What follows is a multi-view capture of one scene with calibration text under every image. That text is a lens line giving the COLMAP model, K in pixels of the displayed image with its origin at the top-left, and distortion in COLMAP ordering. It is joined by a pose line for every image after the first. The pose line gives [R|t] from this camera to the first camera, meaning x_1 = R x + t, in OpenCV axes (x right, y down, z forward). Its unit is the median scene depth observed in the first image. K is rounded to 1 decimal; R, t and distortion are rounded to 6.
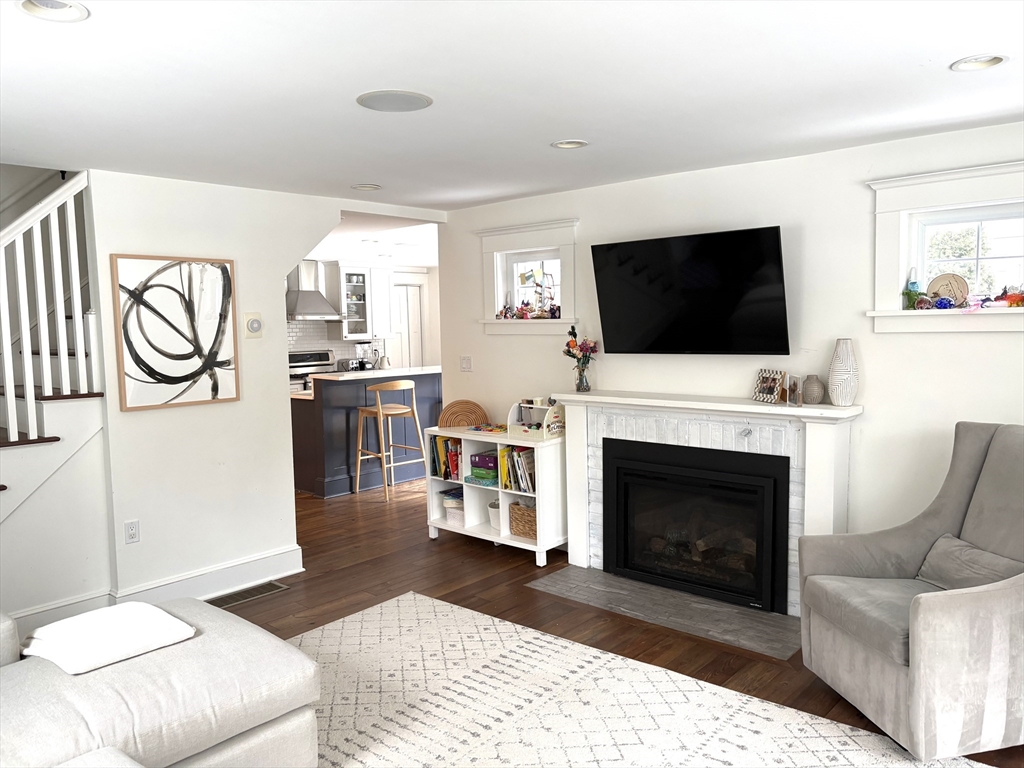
lens RADIAL K [[776.0, 0, 511.1], [0, 776.0, 379.6], [0, 0, 1]] dist [0.070689, -0.067108]
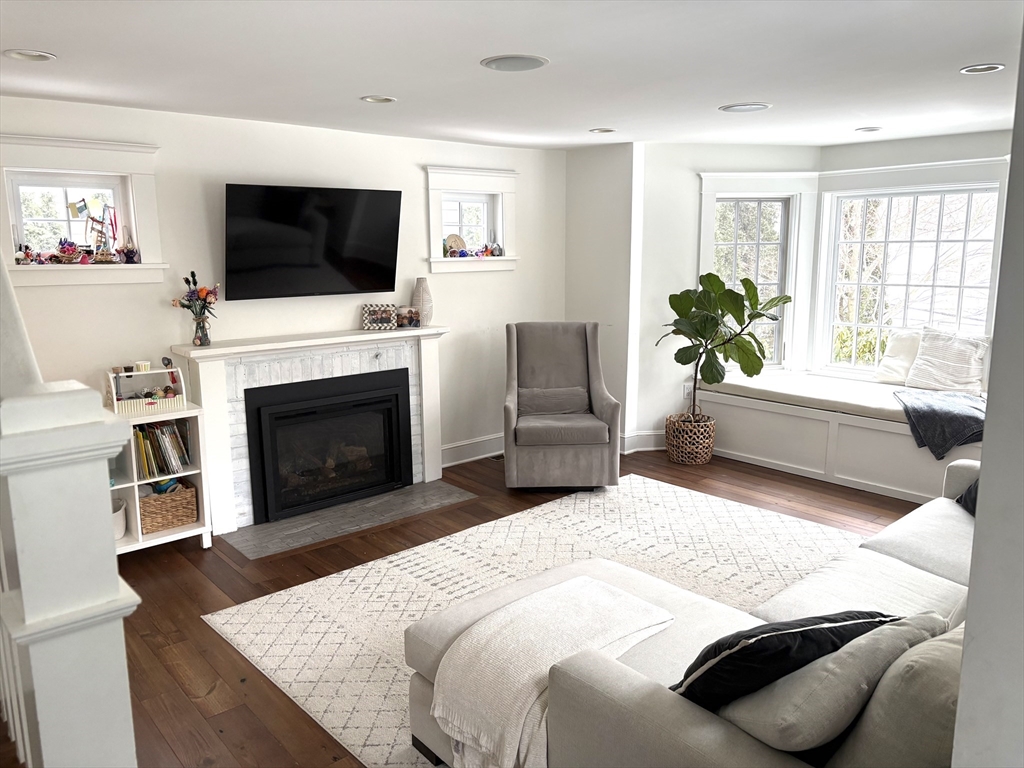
lens RADIAL K [[776.0, 0, 506.0], [0, 776.0, 381.6], [0, 0, 1]] dist [0.070689, -0.067108]
pose [[0.134735, -0.151975, 0.979158, -0.916550], [0.085805, 0.986246, 0.141268, -0.050286], [-0.987160, 0.064983, 0.145922, 0.638359]]
